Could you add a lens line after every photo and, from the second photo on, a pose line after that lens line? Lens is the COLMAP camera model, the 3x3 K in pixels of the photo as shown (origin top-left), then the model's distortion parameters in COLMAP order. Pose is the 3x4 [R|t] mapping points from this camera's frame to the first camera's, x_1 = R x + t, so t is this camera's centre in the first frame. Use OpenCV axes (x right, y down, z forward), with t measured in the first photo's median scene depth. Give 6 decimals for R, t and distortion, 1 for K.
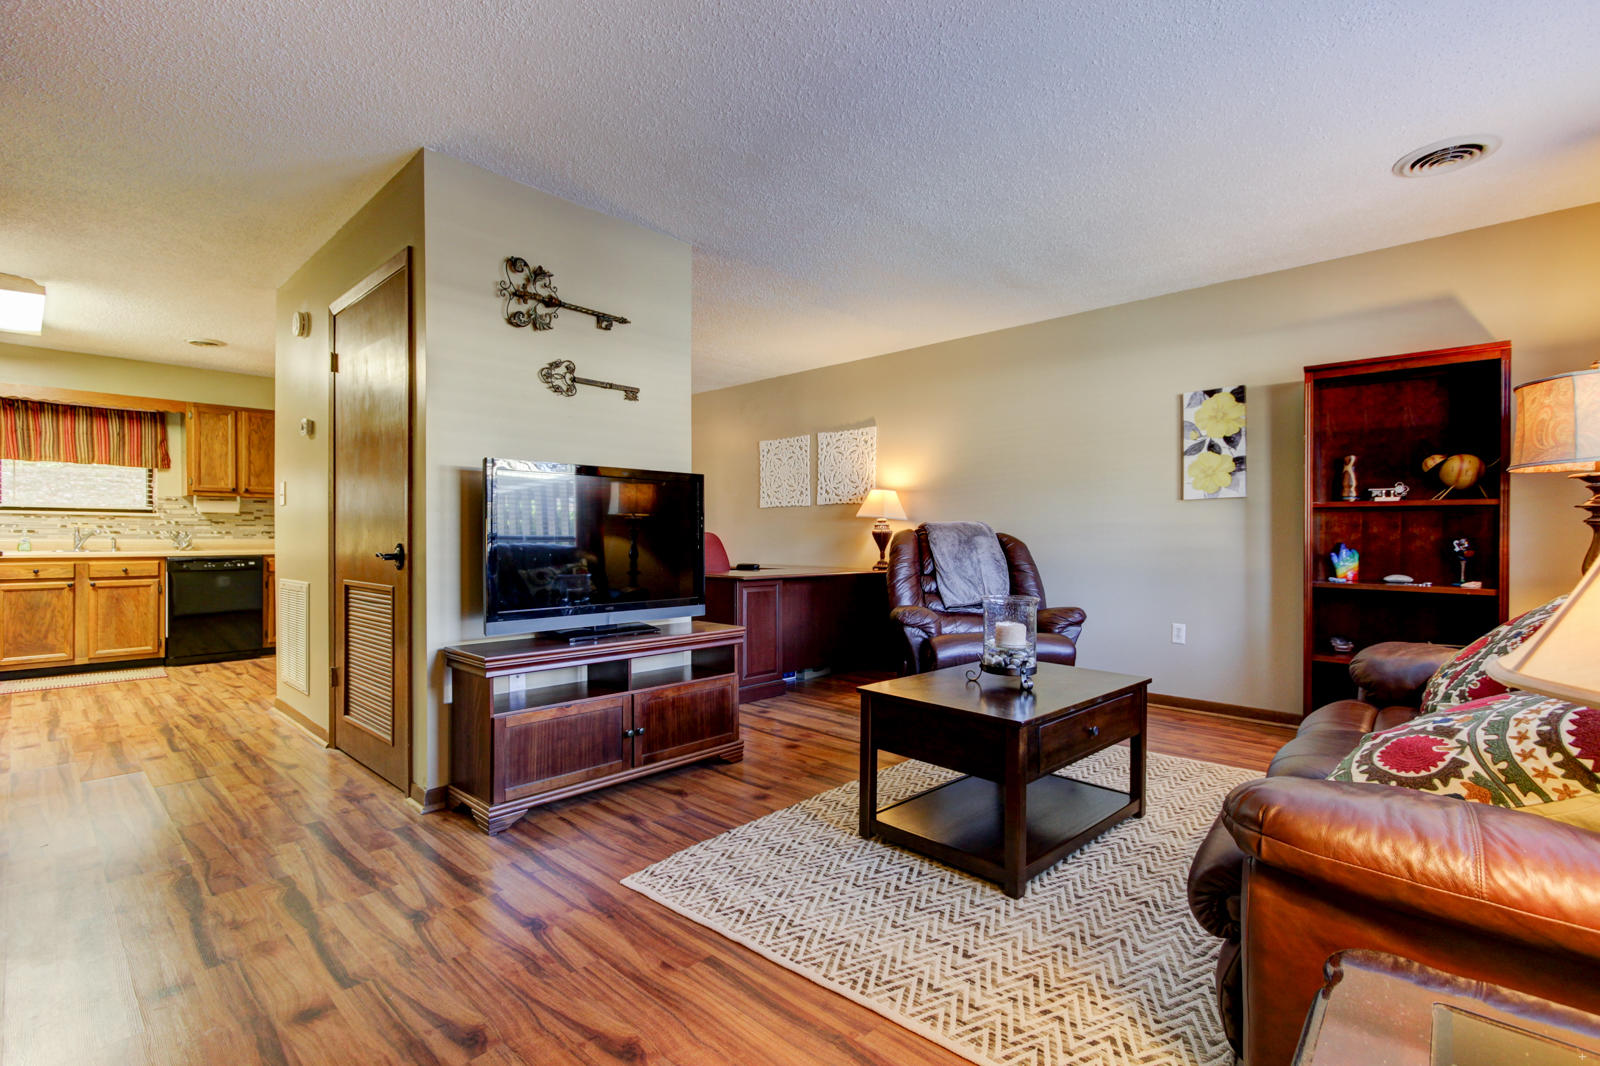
lens RADIAL K [[742.7, 0, 797.1], [0, 742.7, 533.5], [0, 0, 1]] dist [0.002585, 0.002879]
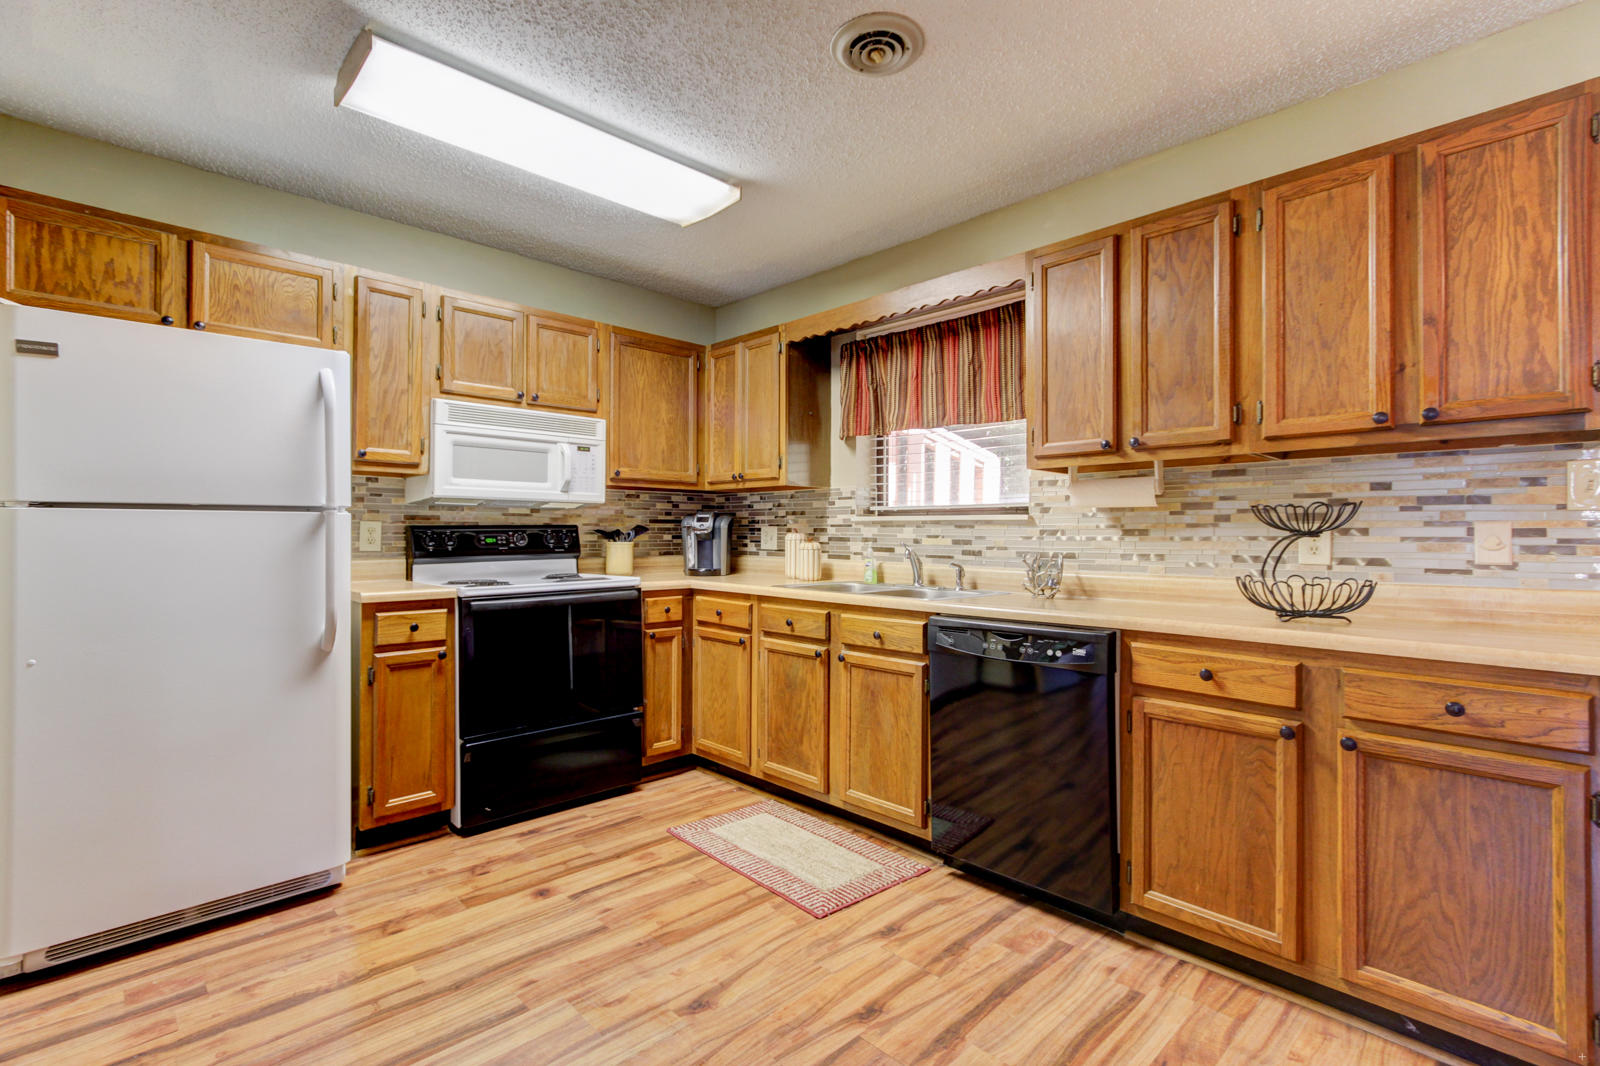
lens RADIAL K [[742.7, 0, 797.4], [0, 742.7, 528.2], [0, 0, 1]] dist [0.002585, 0.002879]
pose [[-0.038034, -0.007925, -0.999245, -0.419243], [0.003108, 0.999963, -0.008049, -0.015612], [0.999272, -0.003412, -0.038008, 0.958512]]
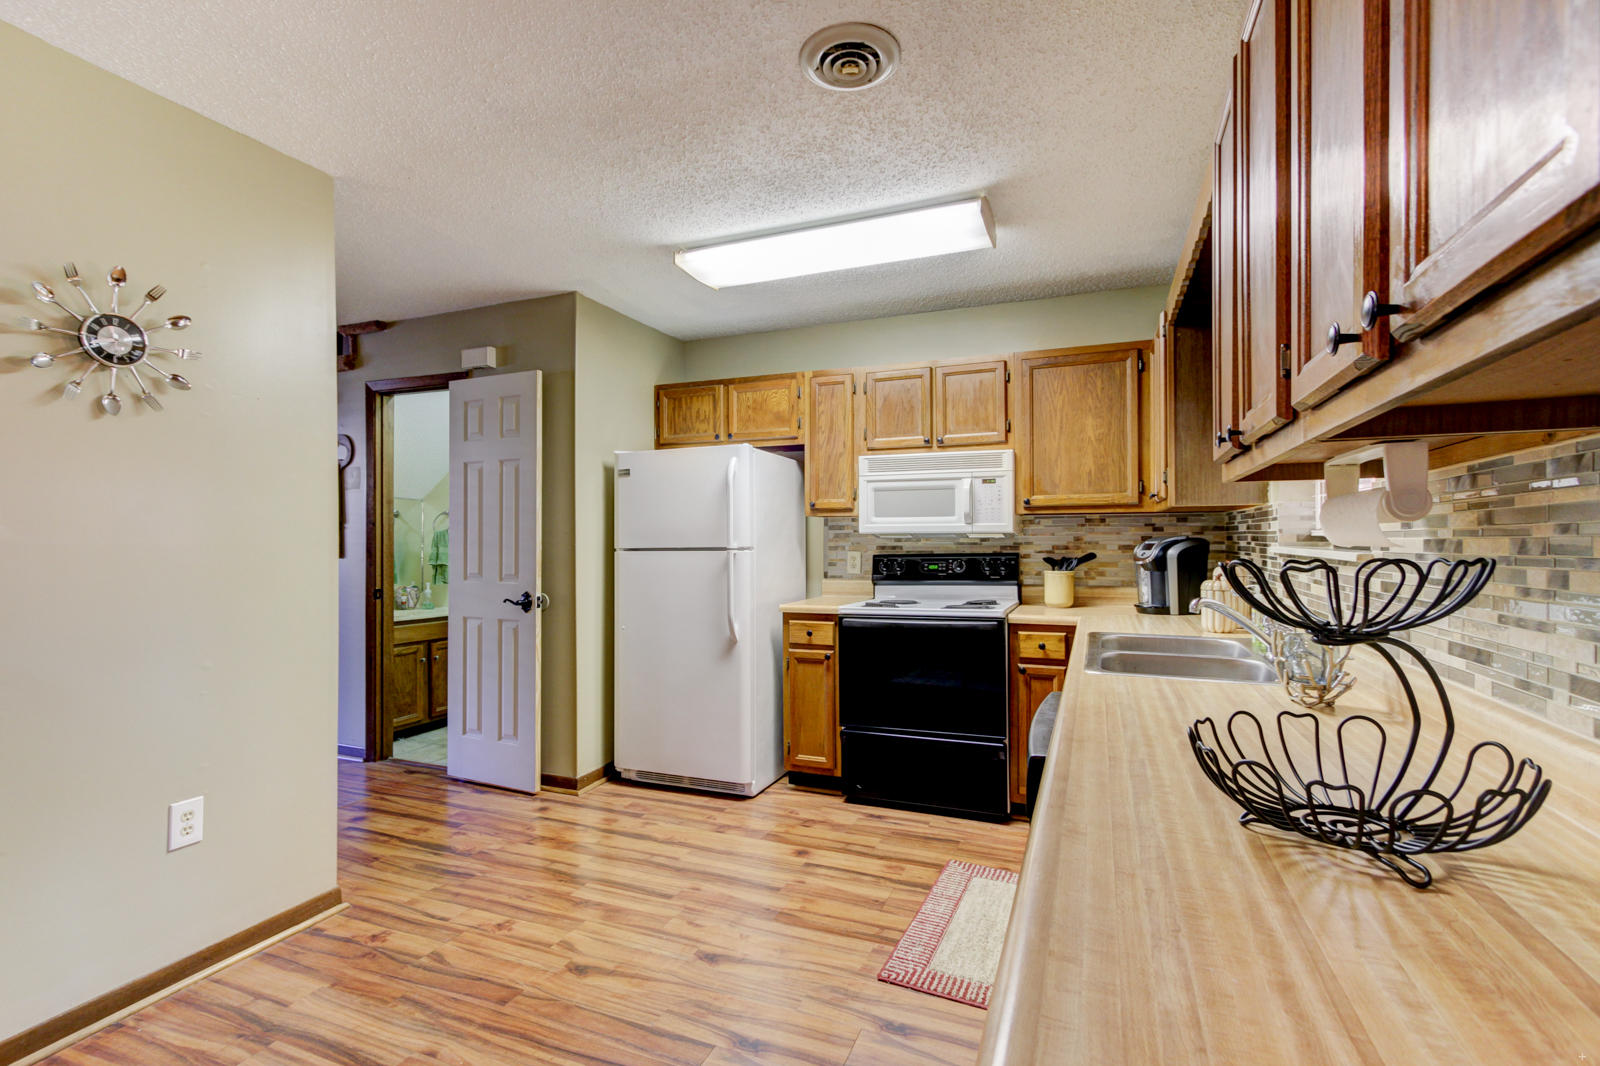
lens RADIAL K [[742.7, 0, 789.9], [0, 742.7, 542.3], [0, 0, 1]] dist [0.002585, 0.002879]
pose [[-0.930558, 0.006860, -0.366081, -0.627049], [0.008014, 0.999967, -0.001633, -0.034051], [0.366058, -0.004453, -0.930581, 1.279161]]
